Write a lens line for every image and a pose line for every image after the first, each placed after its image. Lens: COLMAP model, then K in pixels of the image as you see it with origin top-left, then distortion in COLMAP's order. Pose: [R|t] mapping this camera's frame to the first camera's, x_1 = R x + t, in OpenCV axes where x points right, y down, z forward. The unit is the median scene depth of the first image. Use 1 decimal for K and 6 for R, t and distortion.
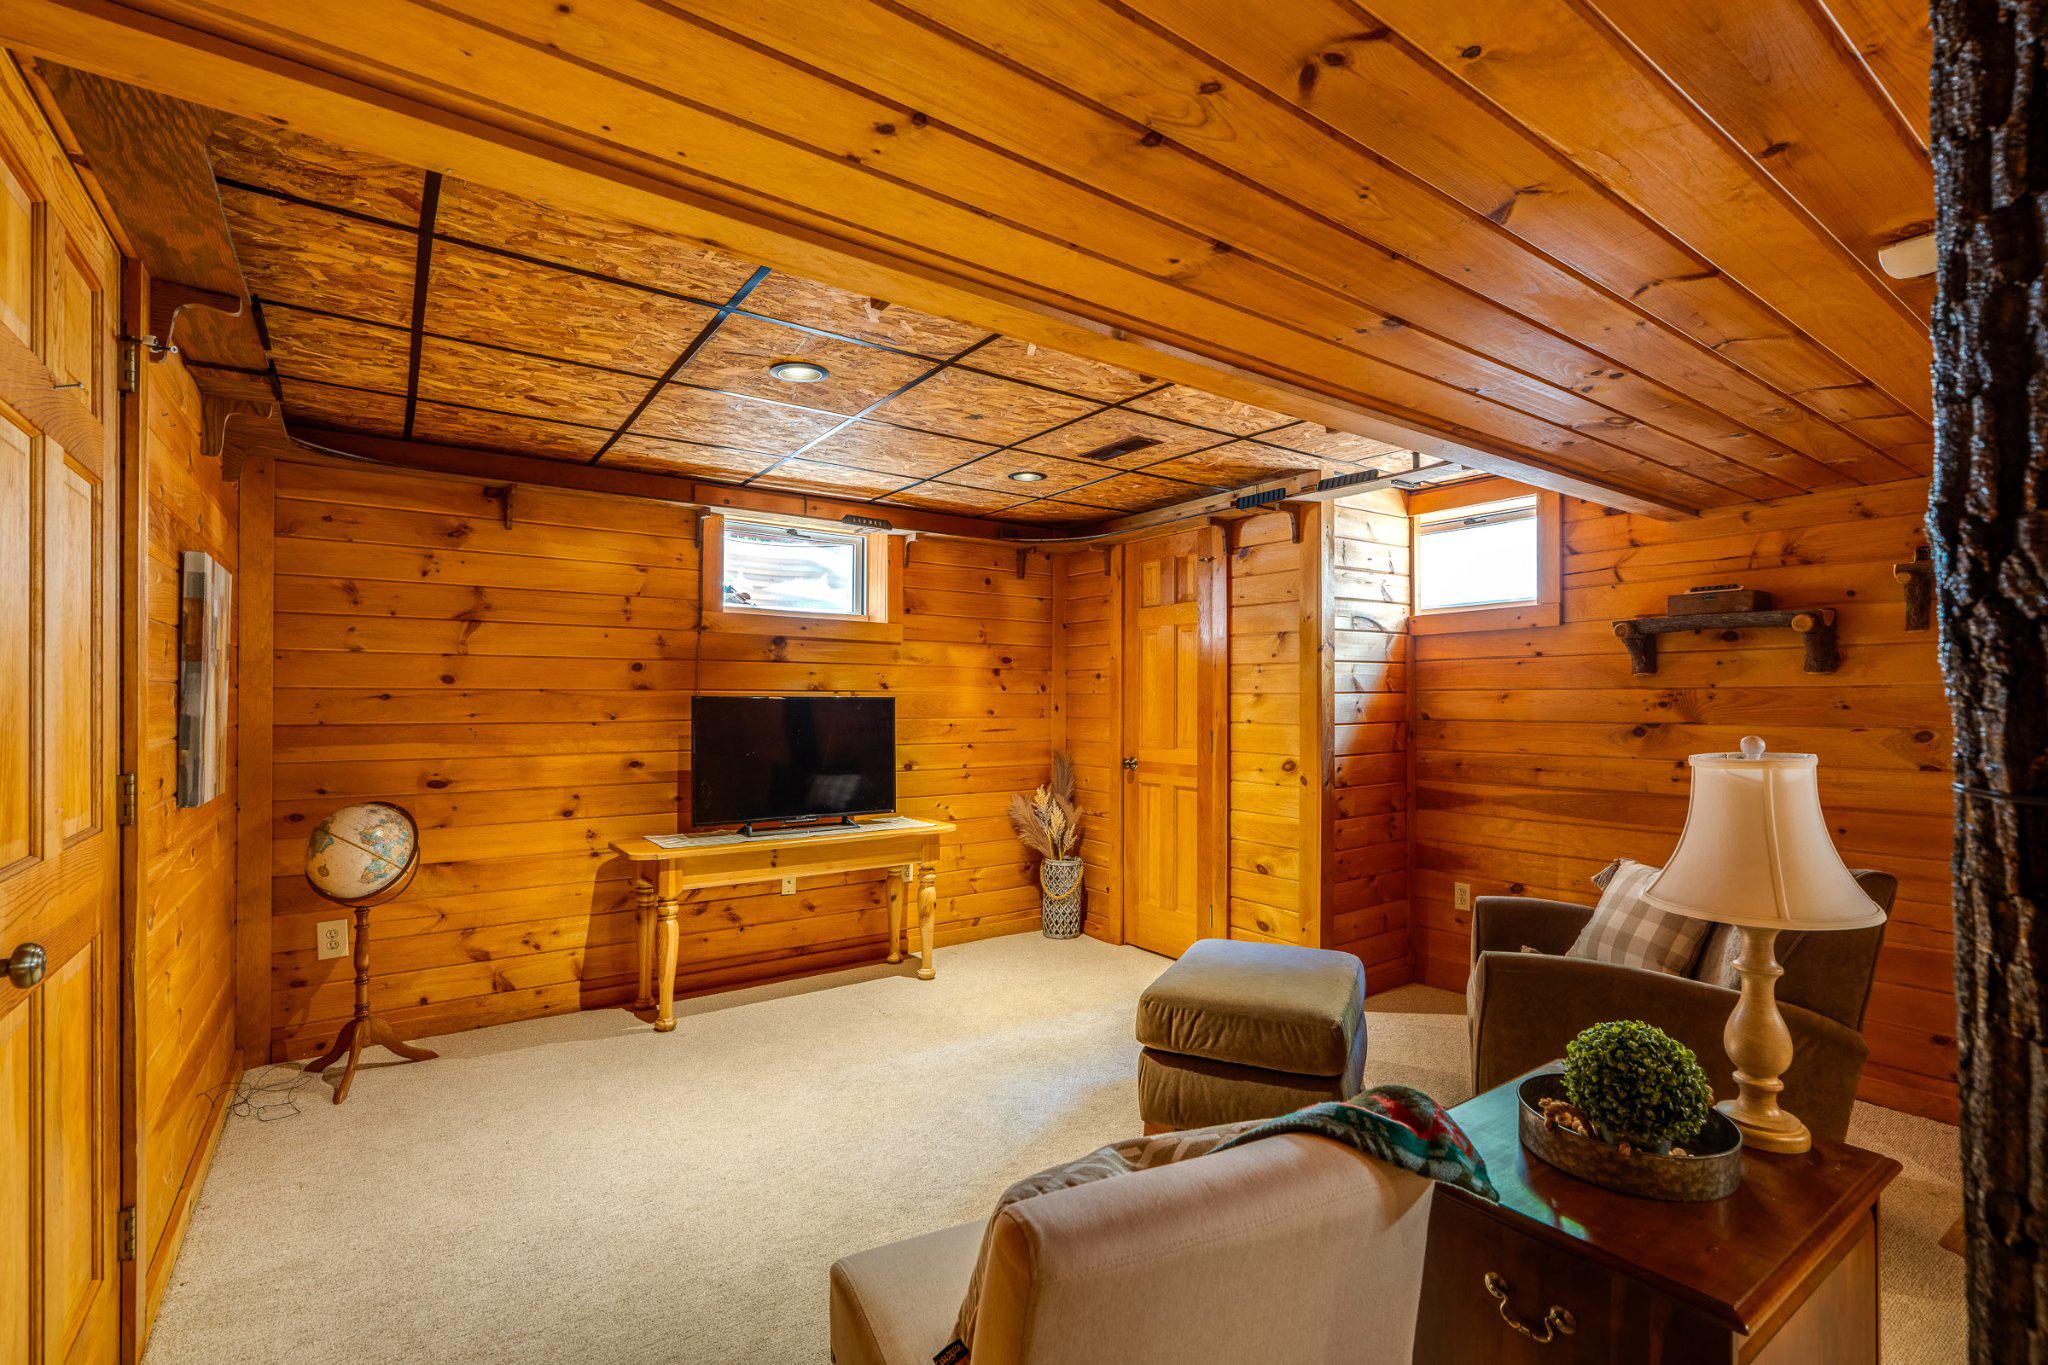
lens RADIAL K [[936.6, 0, 1016.4], [0, 936.6, 701.9], [0, 0, 1]] dist [-0.005004, 0.000270]
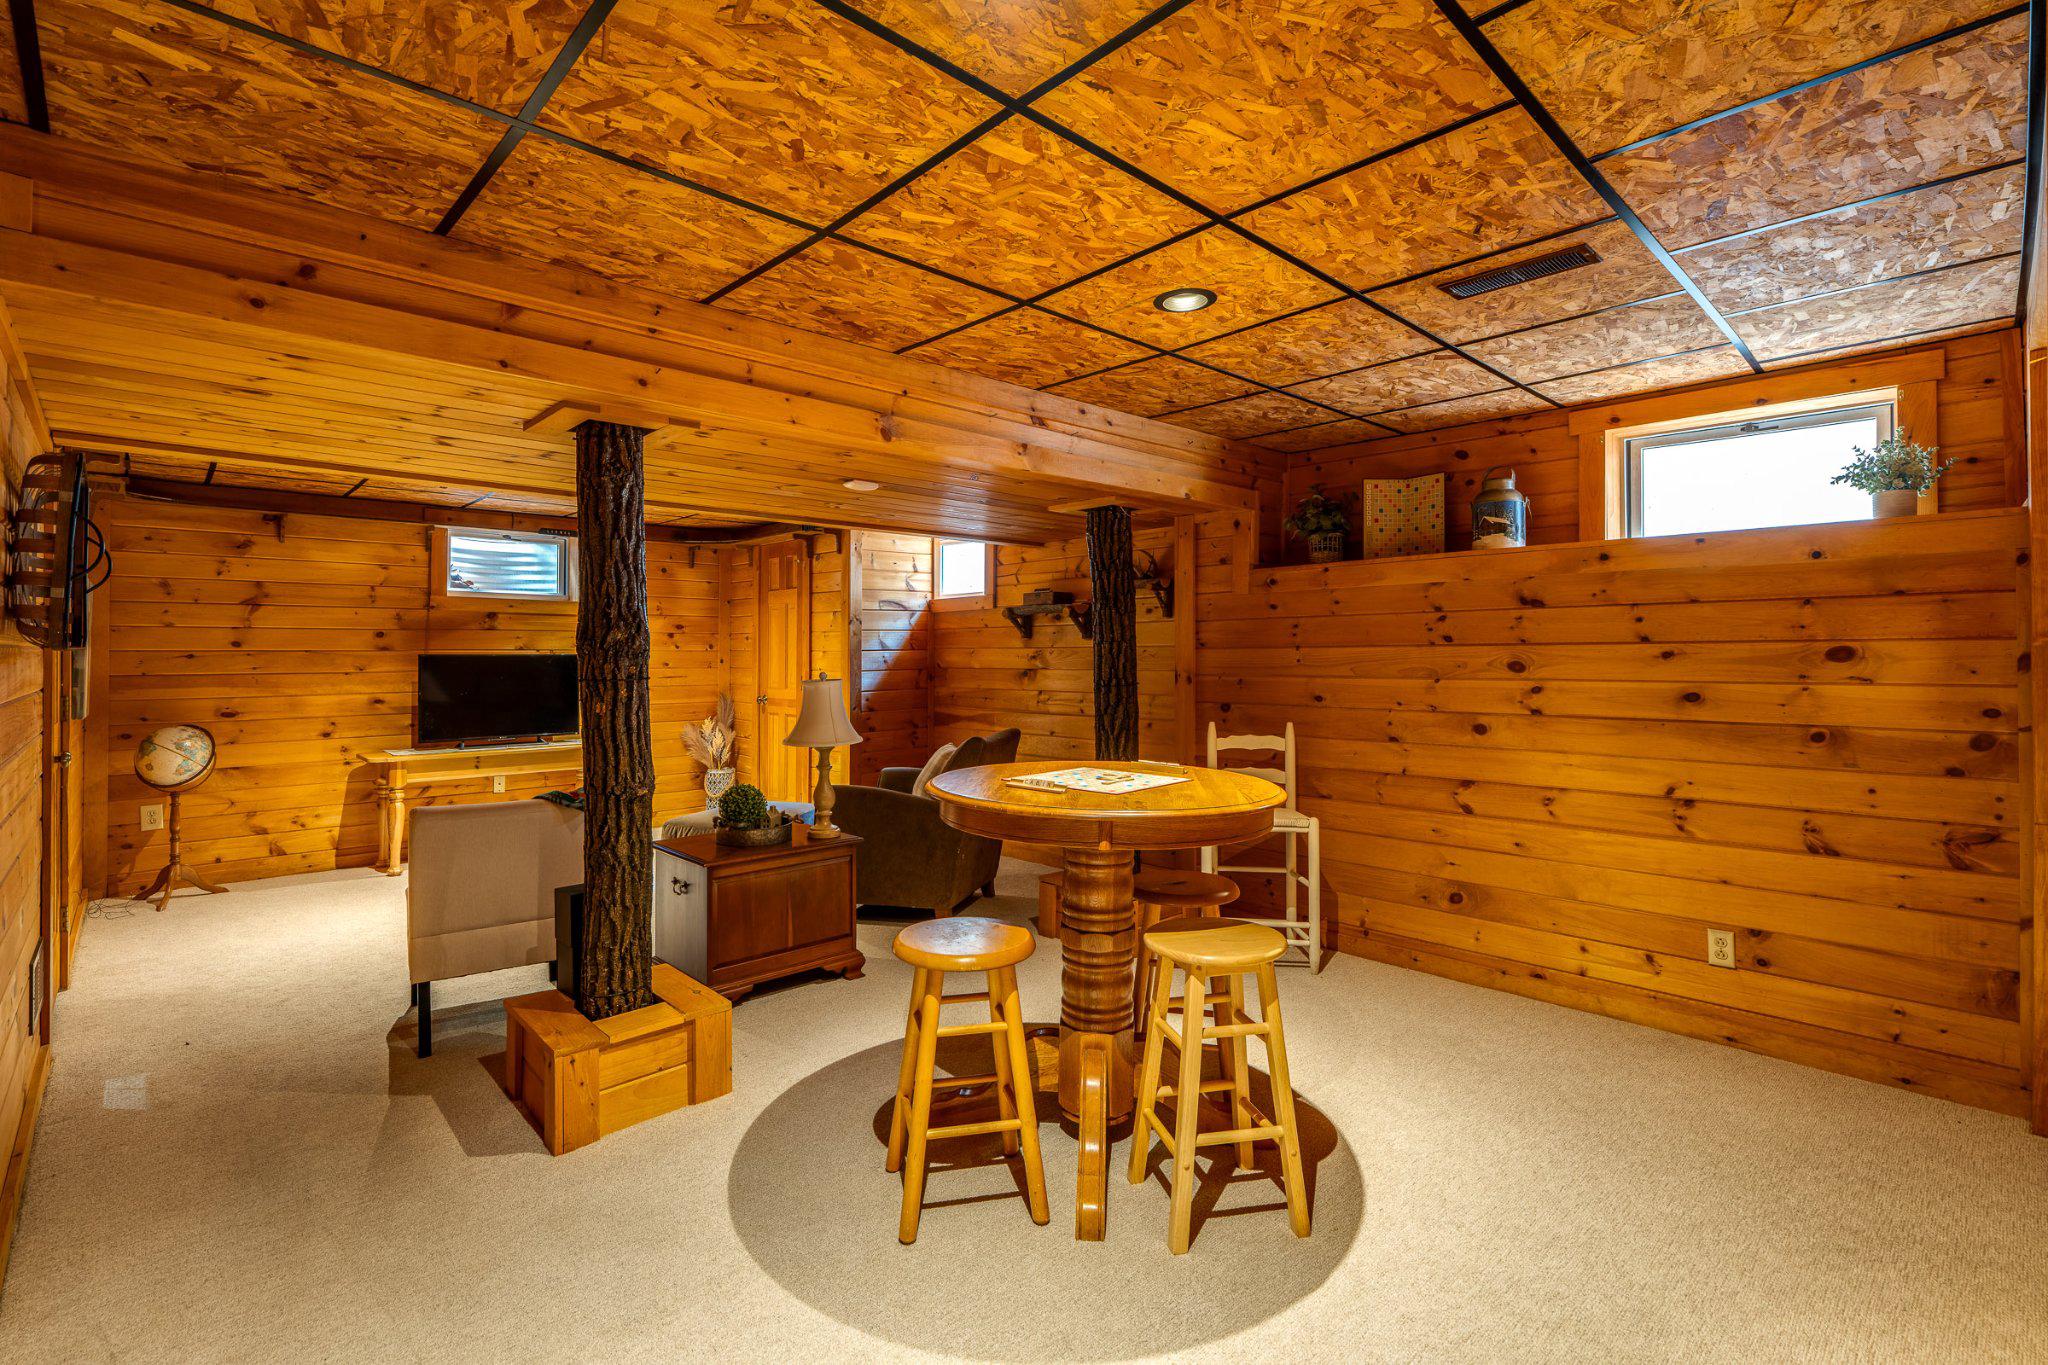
lens RADIAL K [[944.8, 0, 1006.3], [0, 944.8, 646.5], [0, 0, 1]] dist [-0.001849, 0.000024]
pose [[0.990398, -0.003102, 0.138214, 0.366644], [0.004155, 0.999964, -0.007330, -0.004039], [-0.138186, 0.007834, 0.990375, -0.605459]]
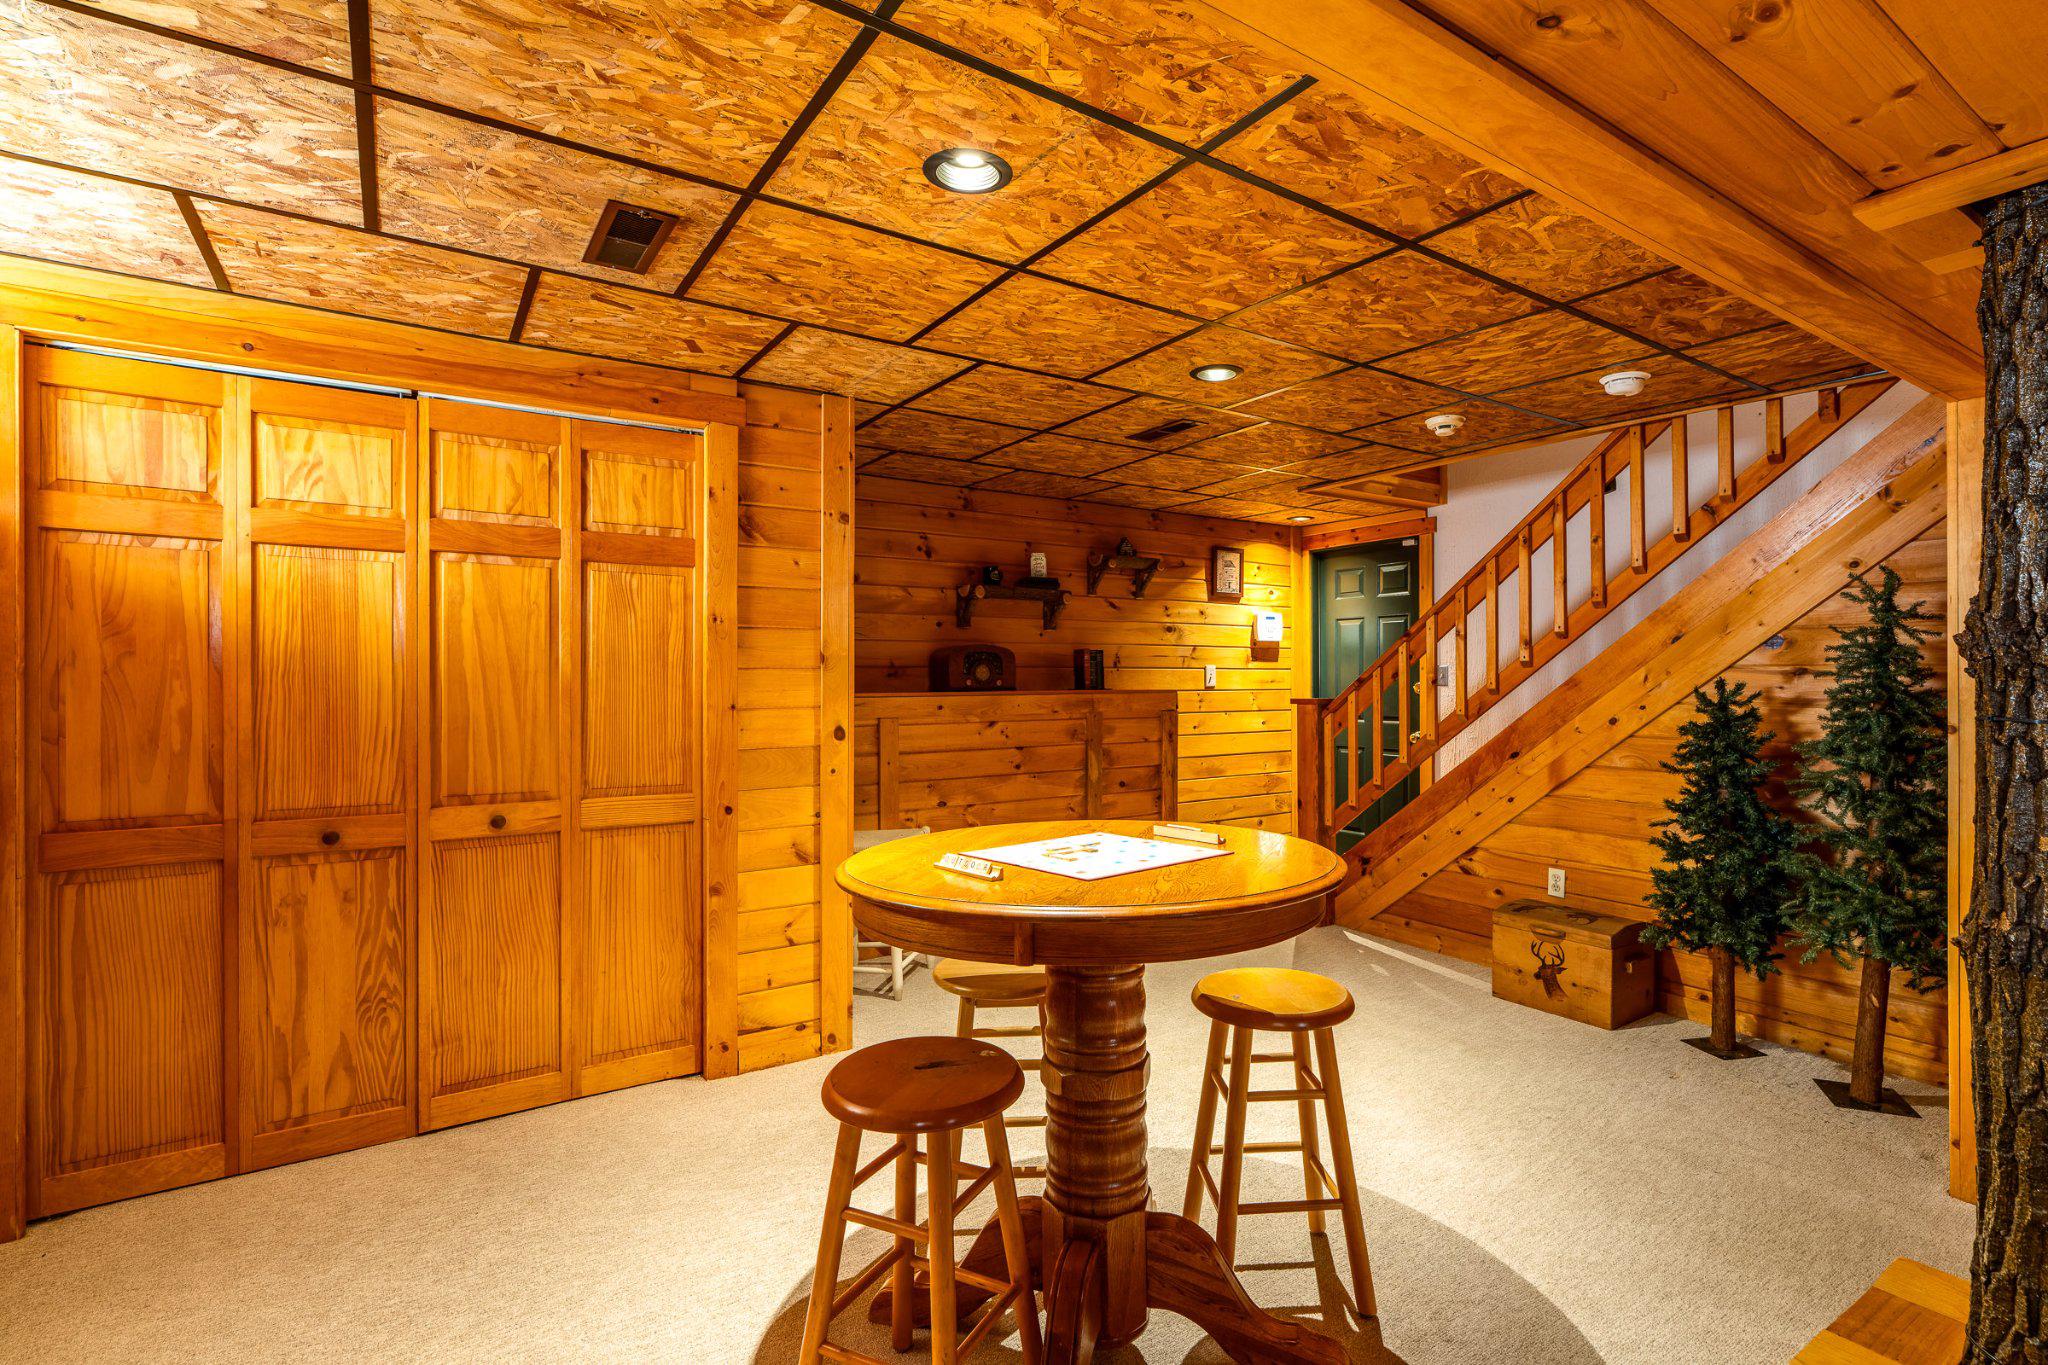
lens RADIAL K [[970.7, 0, 1059.6], [0, 970.7, 684.9], [0, 0, 1]] dist [-0.002488, 0.000083]
pose [[-0.999925, 0.003425, 0.011762, 0.534954], [0.003528, 0.999956, 0.008735, -0.002669], [-0.011731, 0.008776, -0.999893, 0.524292]]
